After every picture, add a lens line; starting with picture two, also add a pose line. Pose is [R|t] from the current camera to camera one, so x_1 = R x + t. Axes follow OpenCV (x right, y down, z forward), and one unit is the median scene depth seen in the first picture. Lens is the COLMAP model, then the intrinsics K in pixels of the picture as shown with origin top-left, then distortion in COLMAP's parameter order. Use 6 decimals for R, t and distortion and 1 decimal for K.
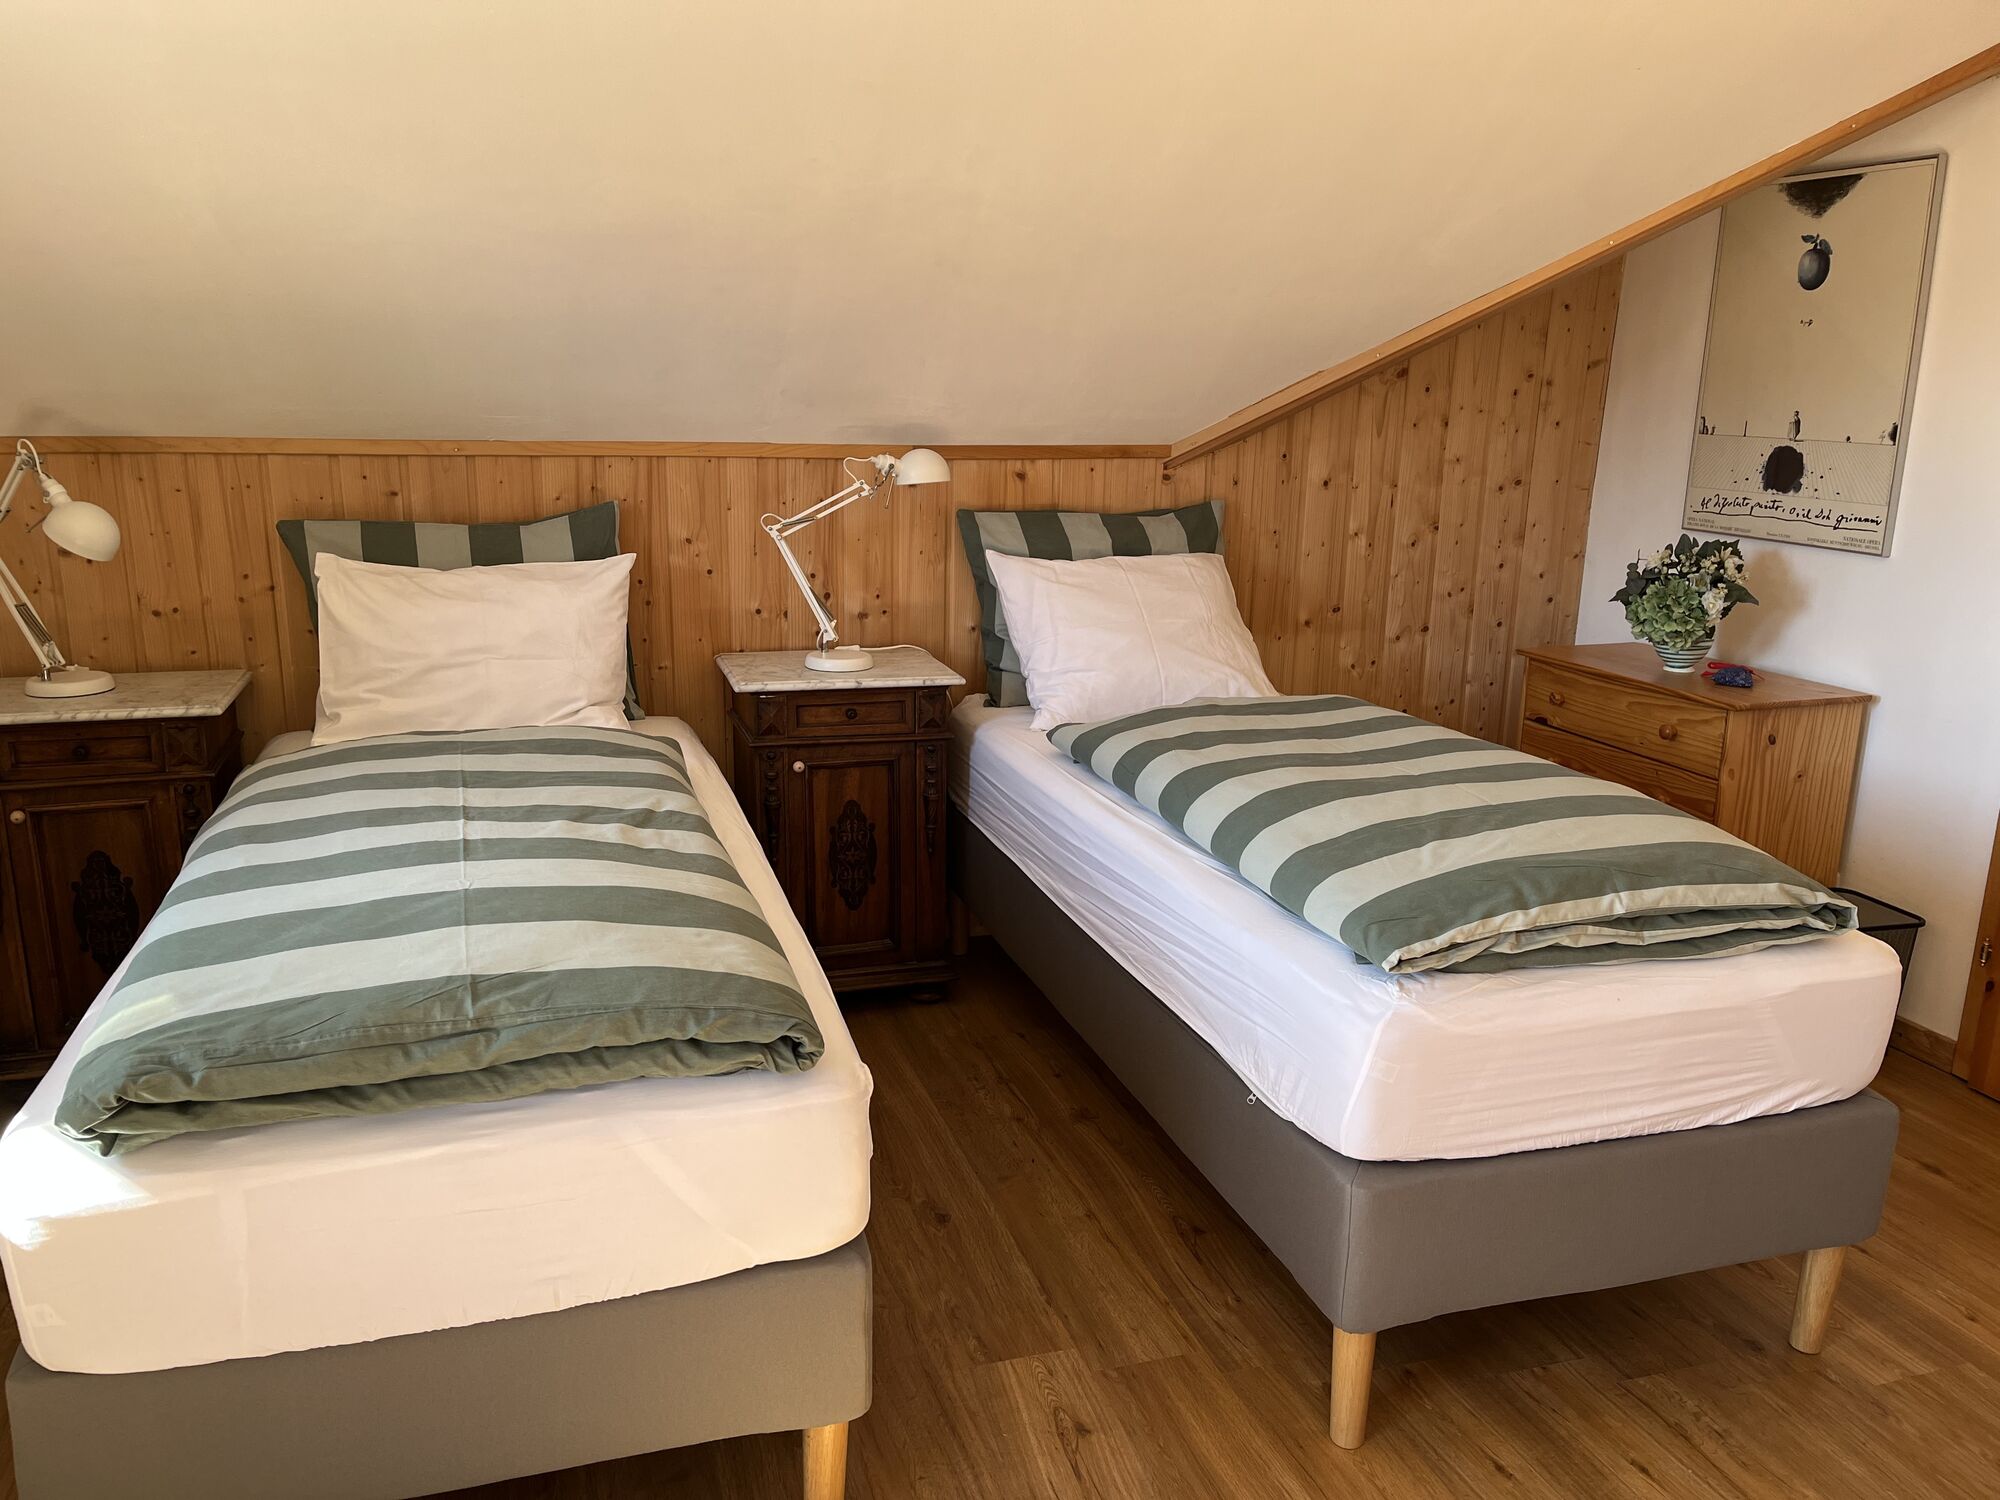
lens RADIAL K [[1515.0, 0, 975.6], [0, 1515.0, 768.2], [0, 0, 1]] dist [0.063516, -0.092584]
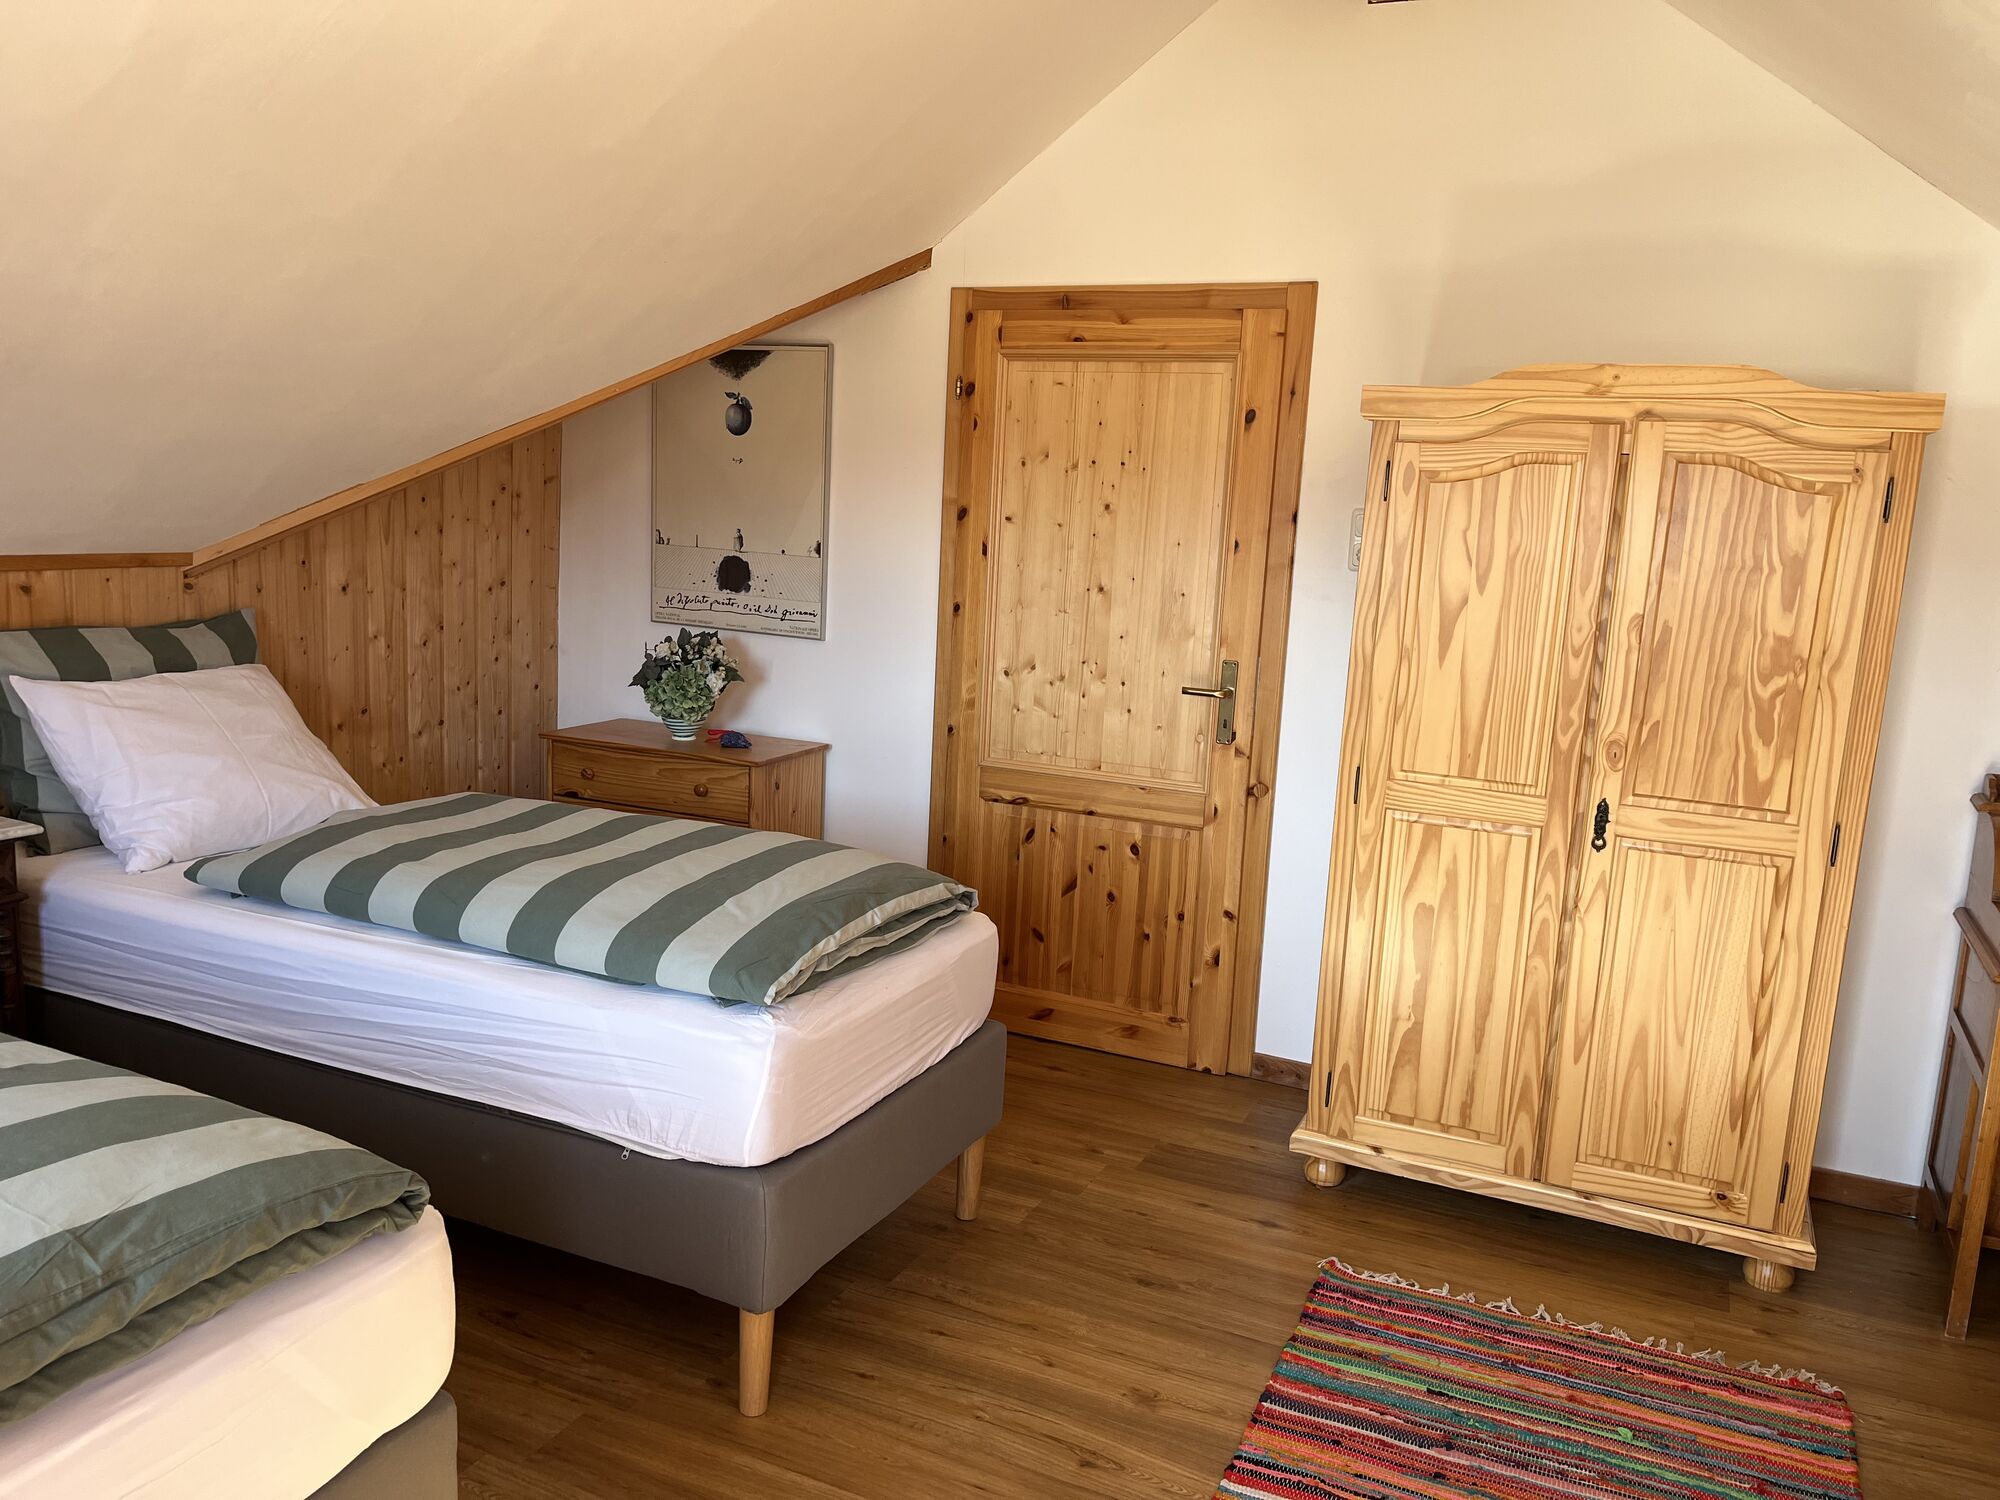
lens RADIAL K [[1515.0, 0, 1005.5], [0, 1515.0, 755.9], [0, 0, 1]] dist [0.063516, -0.092584]
pose [[0.665120, -0.104046, 0.739452, -0.285864], [0.142980, 0.989668, 0.010645, -0.029855], [-0.732920, 0.098647, 0.673125, 0.006504]]
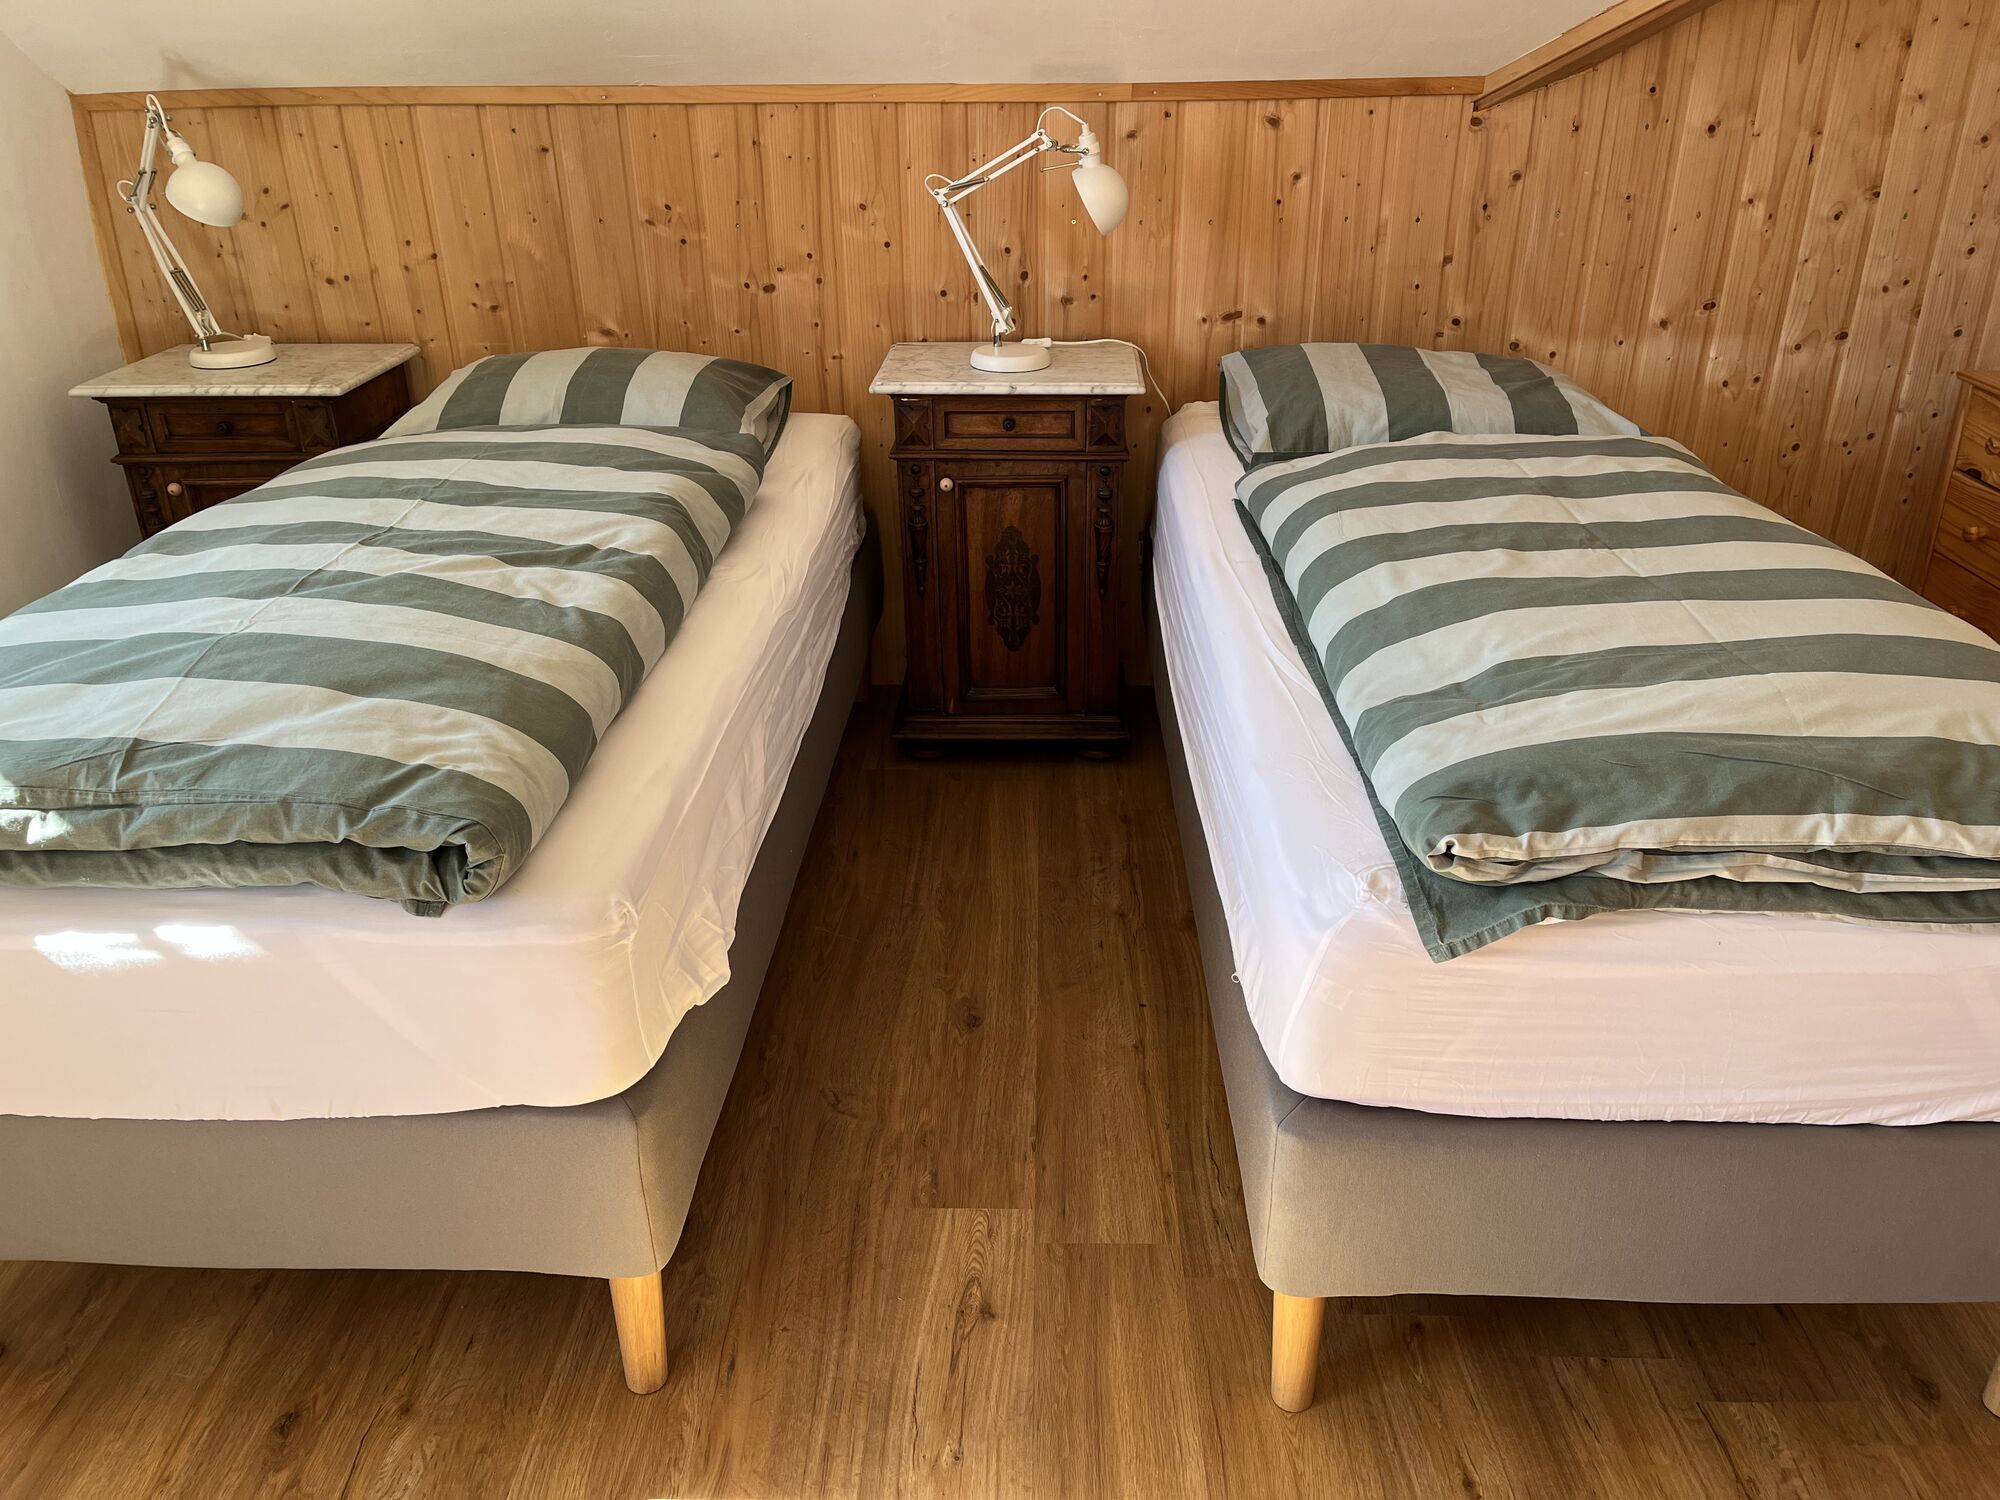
lens RADIAL K [[1515.0, 0, 1001.3], [0, 1515.0, 759.5], [0, 0, 1]] dist [0.063516, -0.092584]
pose [[0.948465, 0.113265, -0.295948, 0.188020], [-0.052330, 0.977100, 0.206246, -0.027544], [0.312531, -0.180130, 0.932672, 0.170501]]
